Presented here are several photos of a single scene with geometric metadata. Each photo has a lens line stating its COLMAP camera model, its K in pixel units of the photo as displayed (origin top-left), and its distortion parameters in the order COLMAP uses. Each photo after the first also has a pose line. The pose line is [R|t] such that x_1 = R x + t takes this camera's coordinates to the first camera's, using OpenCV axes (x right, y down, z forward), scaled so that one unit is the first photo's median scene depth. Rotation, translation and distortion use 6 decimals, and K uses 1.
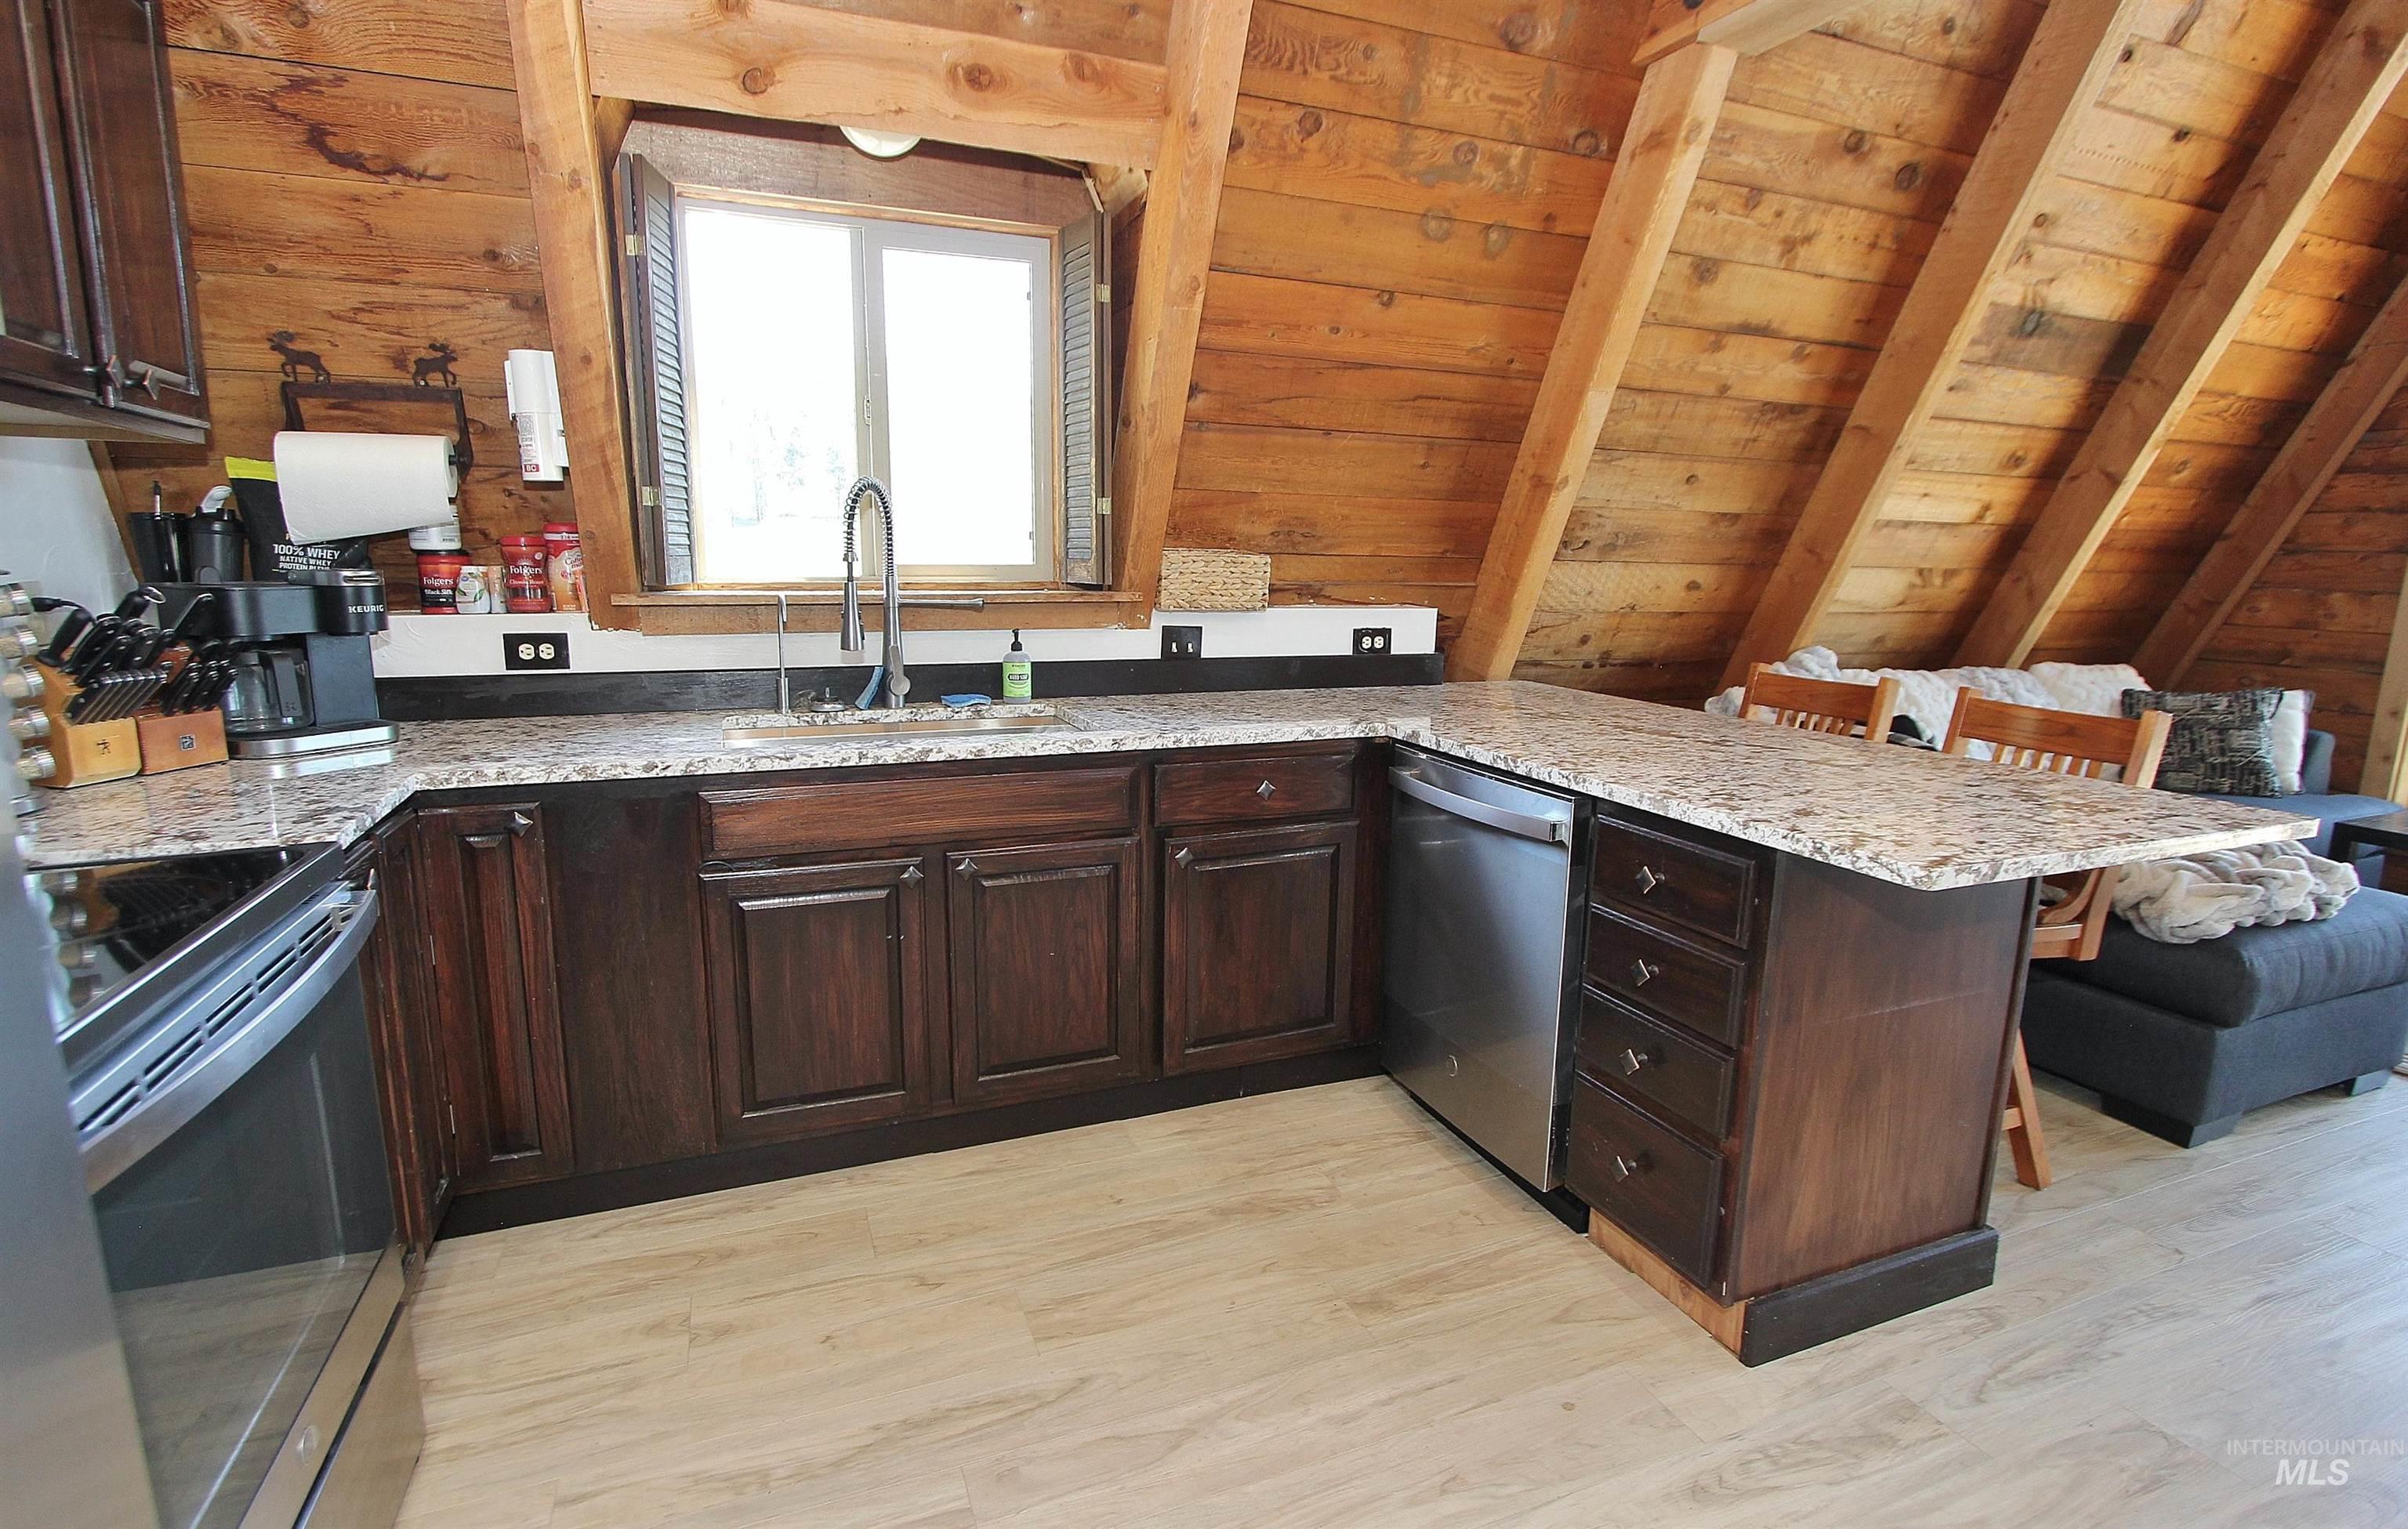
lens RADIAL K [[1128.8, 0, 1204.0], [0, 1128.8, 764.5], [0, 0, 1]] dist [-0.018383, 0.000394]
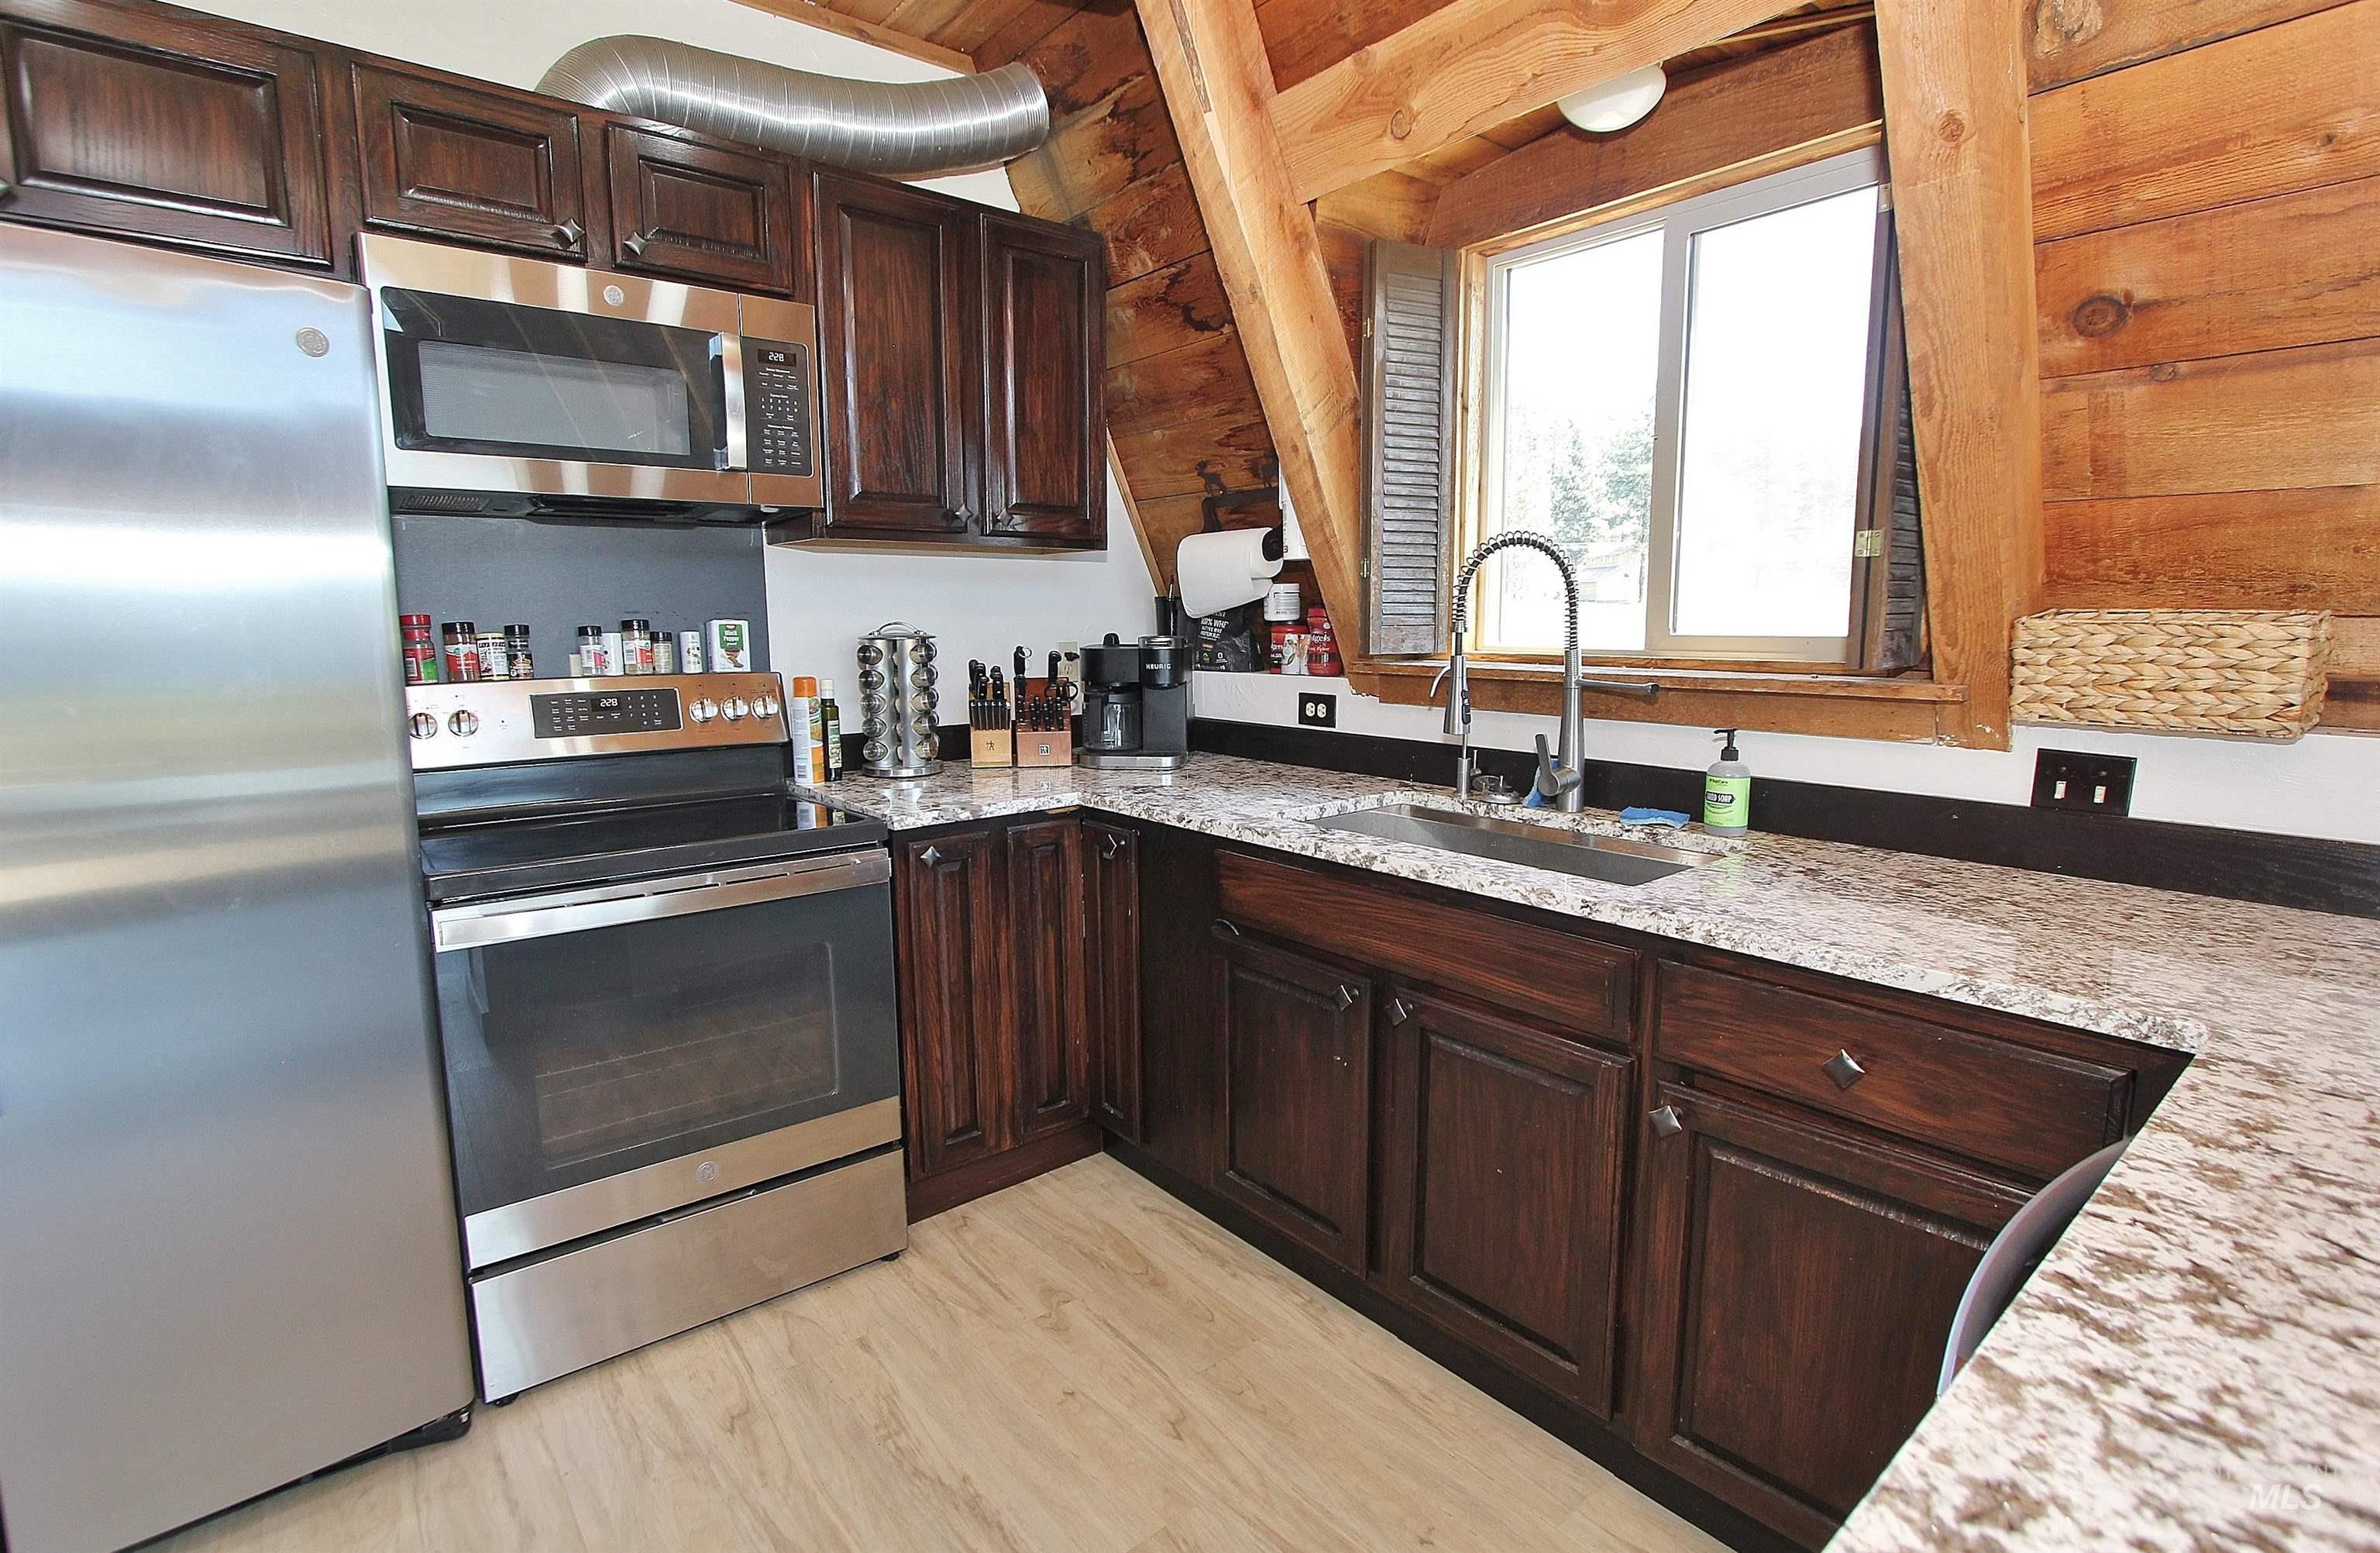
lens RADIAL K [[1114.8, 0, 1179.8], [0, 1114.8, 773.0], [0, 0, 1]] dist [-0.014068, 0.001747]
pose [[0.295146, 0.122460, -0.947572, 0.407401], [-0.165064, 0.983375, 0.075674, -0.094182], [0.941086, 0.134076, 0.310453, 0.497337]]
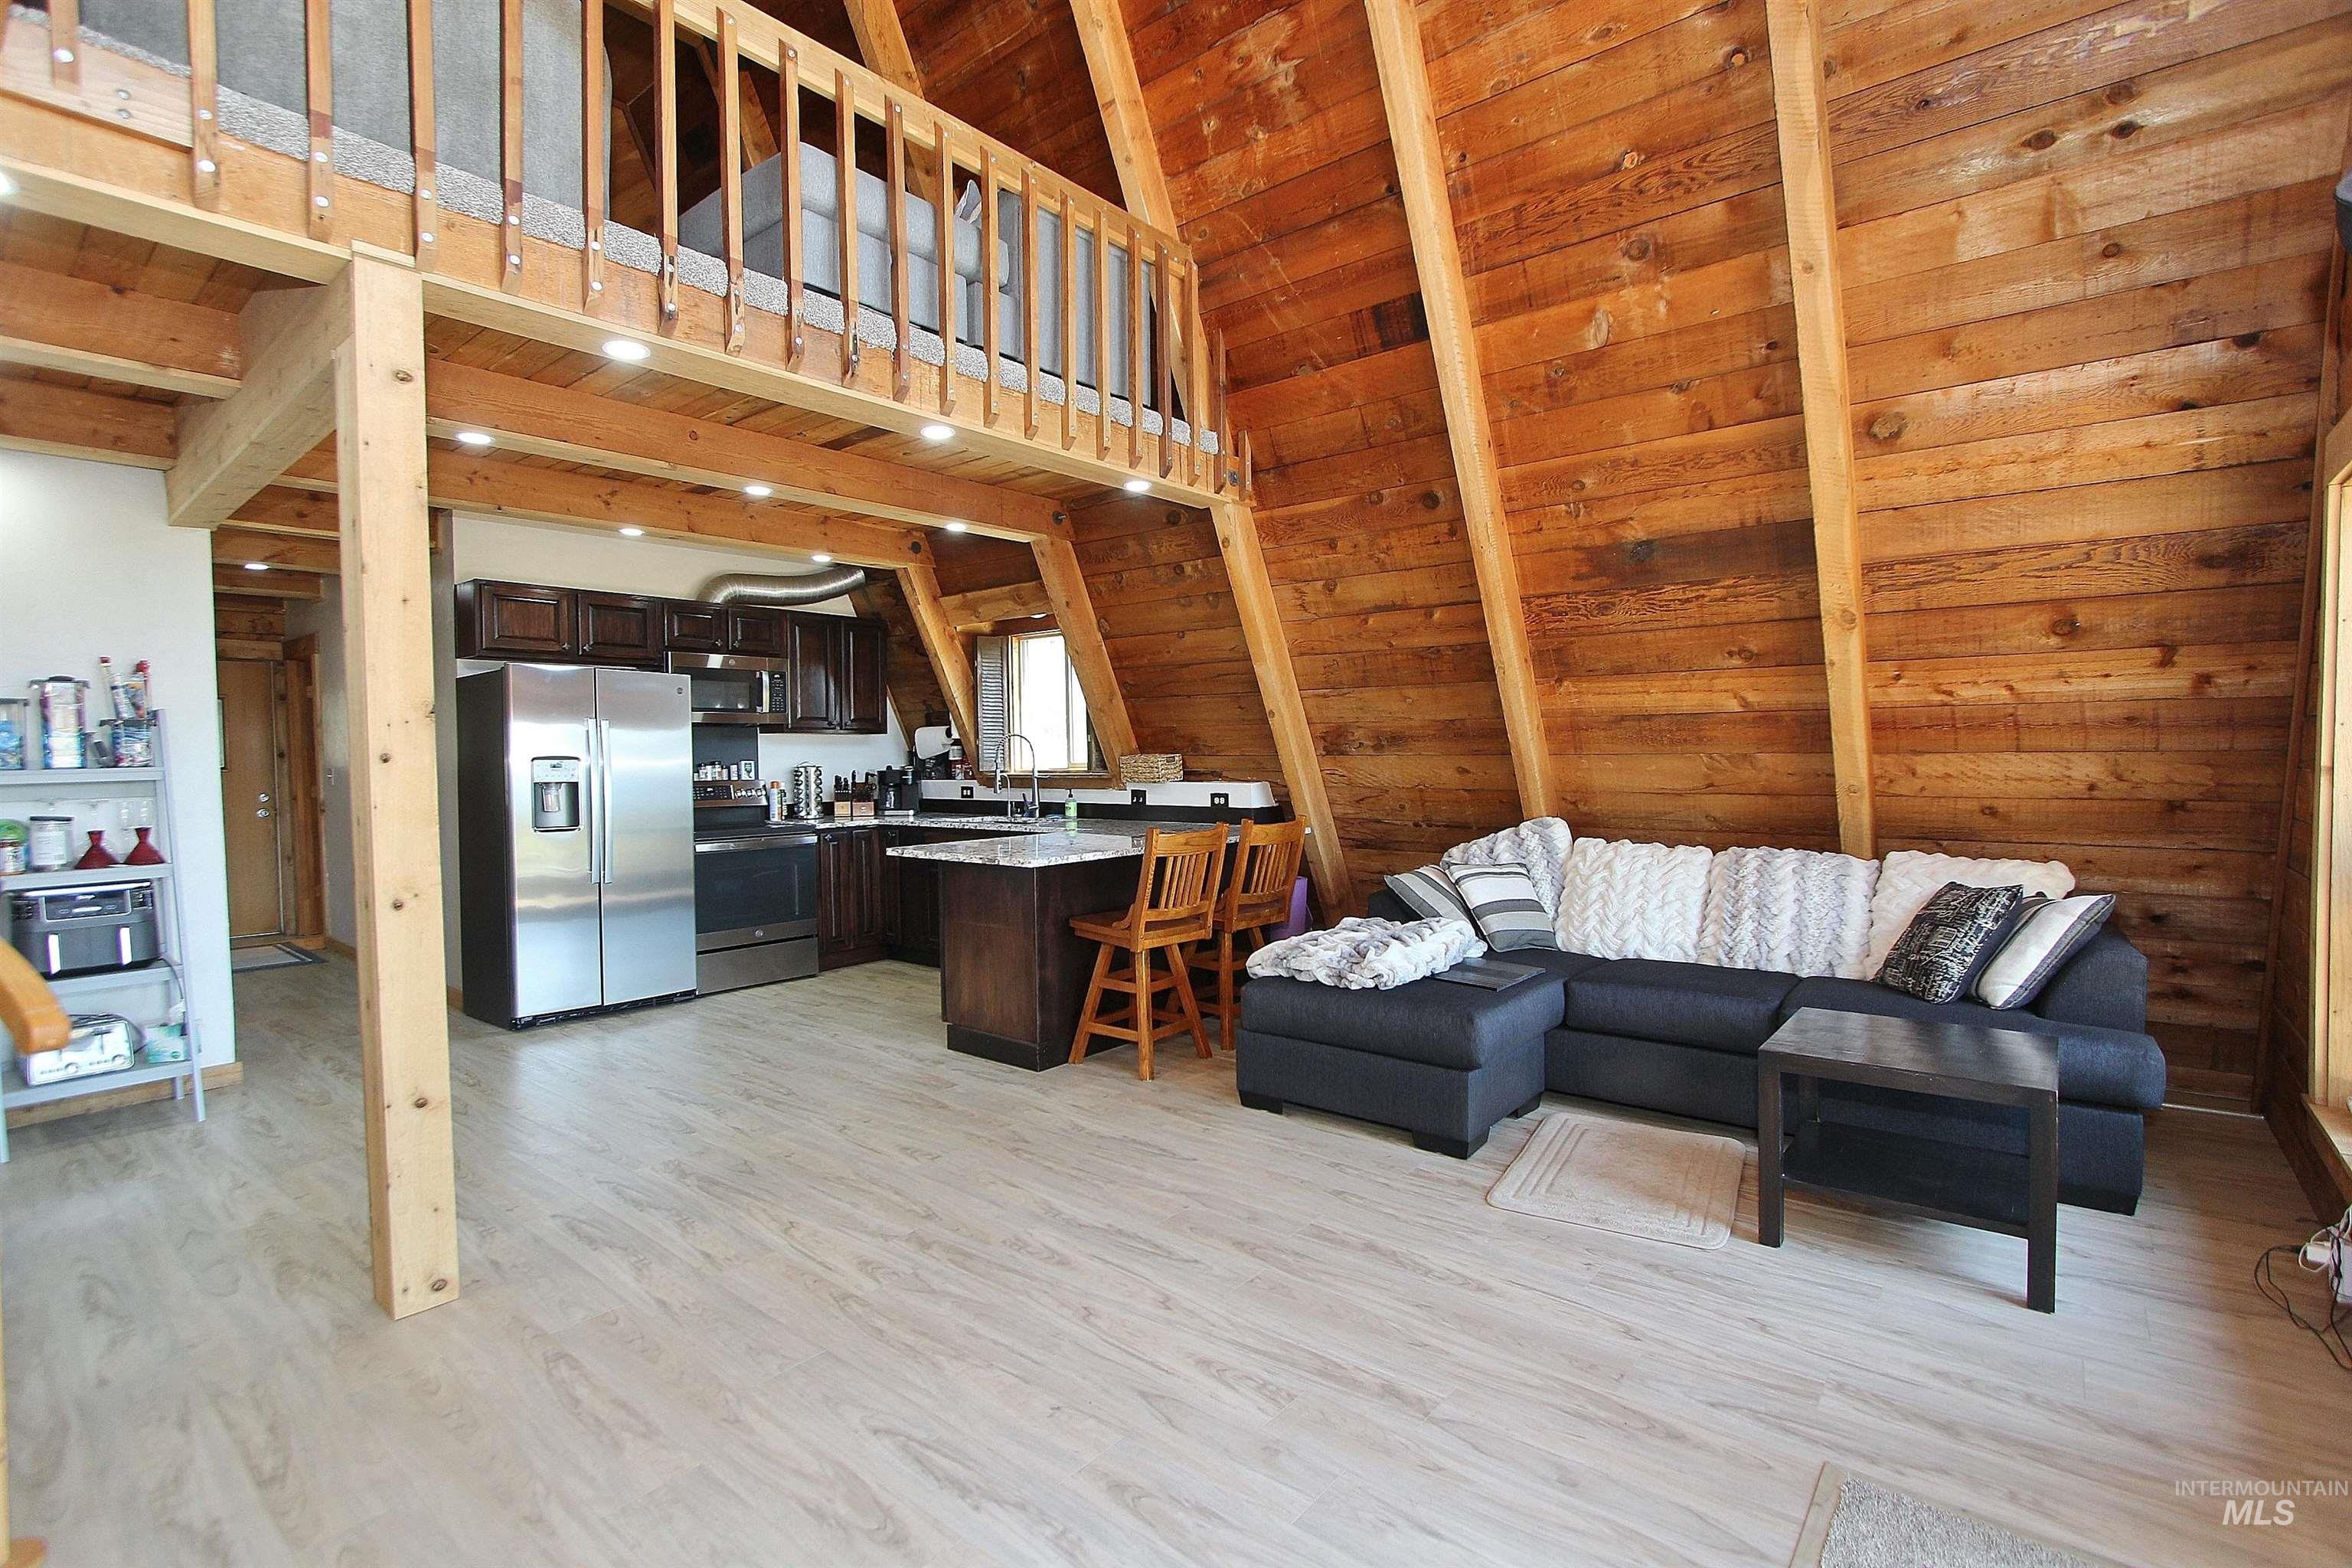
lens RADIAL K [[1078.2, 0, 1168.0], [0, 1078.2, 785.8], [0, 0, 1]] dist [-0.011472, 0.001233]
pose [[0.474210, 0.007101, -0.880383, 2.108785], [-0.142307, 0.987436, -0.068687, 0.004827], [0.868835, 0.157857, 0.469262, 0.087816]]
